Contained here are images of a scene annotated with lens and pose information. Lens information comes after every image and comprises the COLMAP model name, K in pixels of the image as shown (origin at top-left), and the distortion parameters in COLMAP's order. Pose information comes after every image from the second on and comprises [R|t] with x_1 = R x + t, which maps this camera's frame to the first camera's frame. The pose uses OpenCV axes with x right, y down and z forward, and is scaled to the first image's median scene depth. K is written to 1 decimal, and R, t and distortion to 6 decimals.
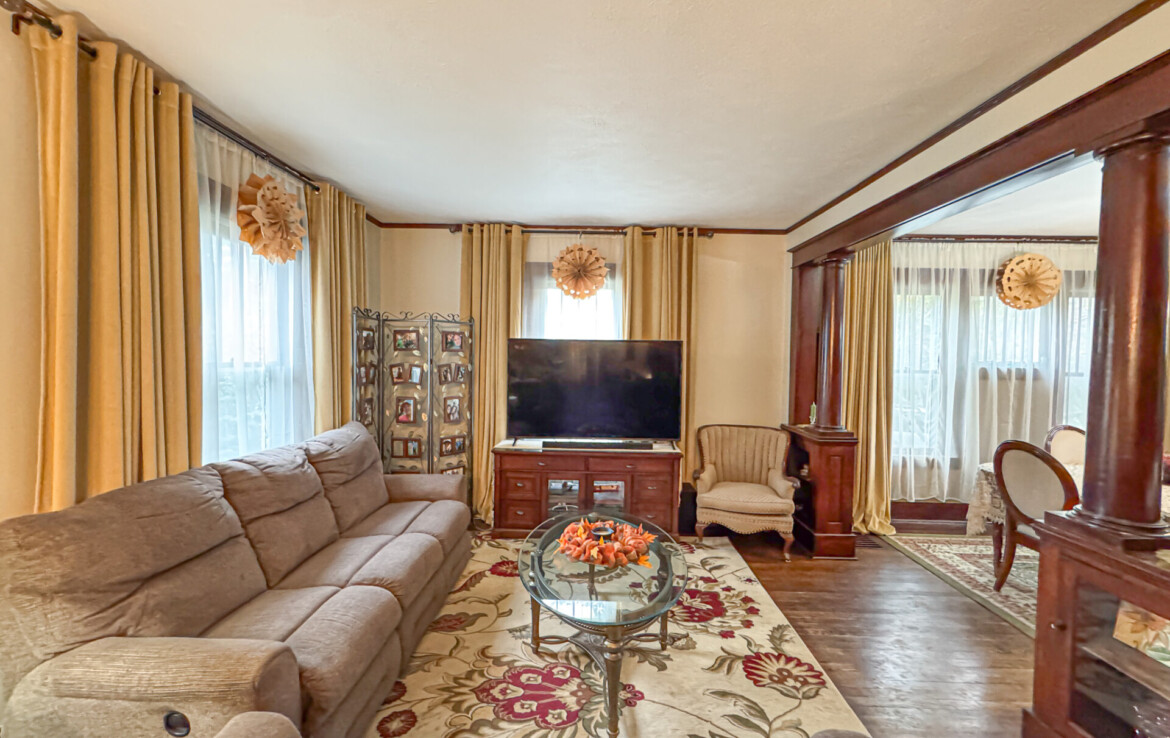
lens RADIAL K [[467.5, 0, 581.6], [0, 467.5, 367.3], [0, 0, 1]] dist [-0.005970, 0.001082]
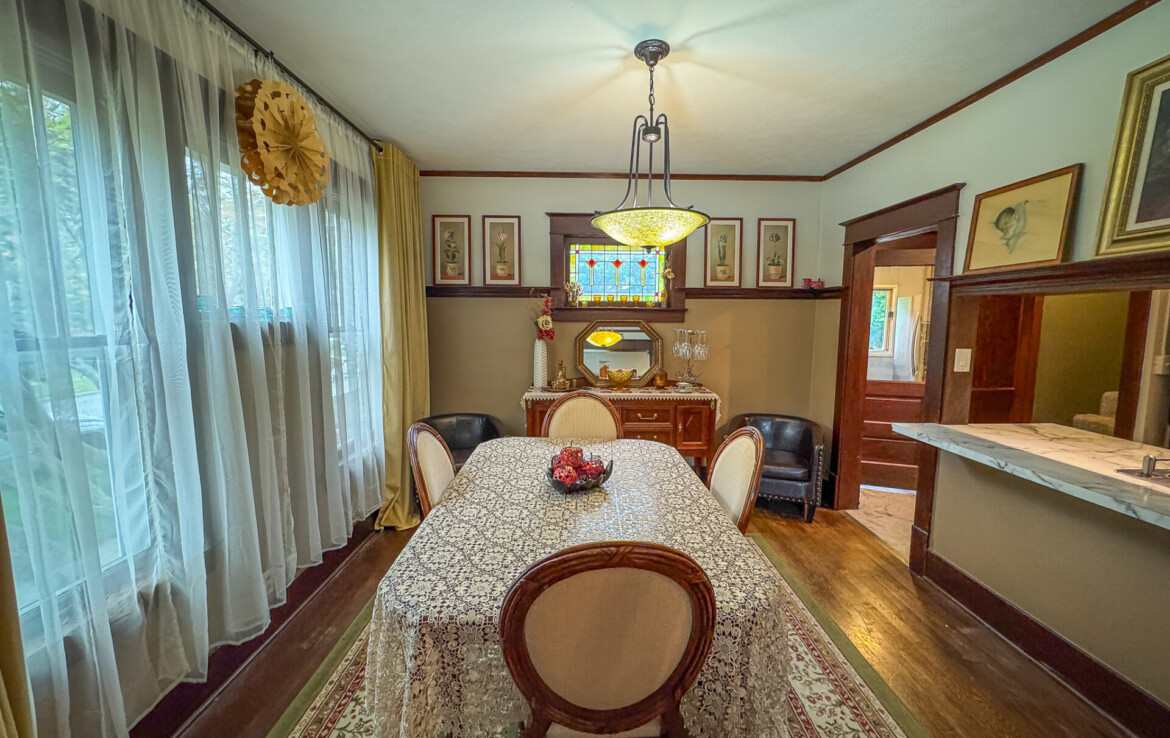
lens RADIAL K [[467.5, 0, 586.0], [0, 467.5, 370.9], [0, 0, 1]] dist [-0.005970, 0.001082]
pose [[-0.027320, -0.130640, 0.991053, 0.488522], [0.027331, 0.990955, 0.131381, -0.004221], [-0.999253, 0.030676, -0.023503, 0.798660]]
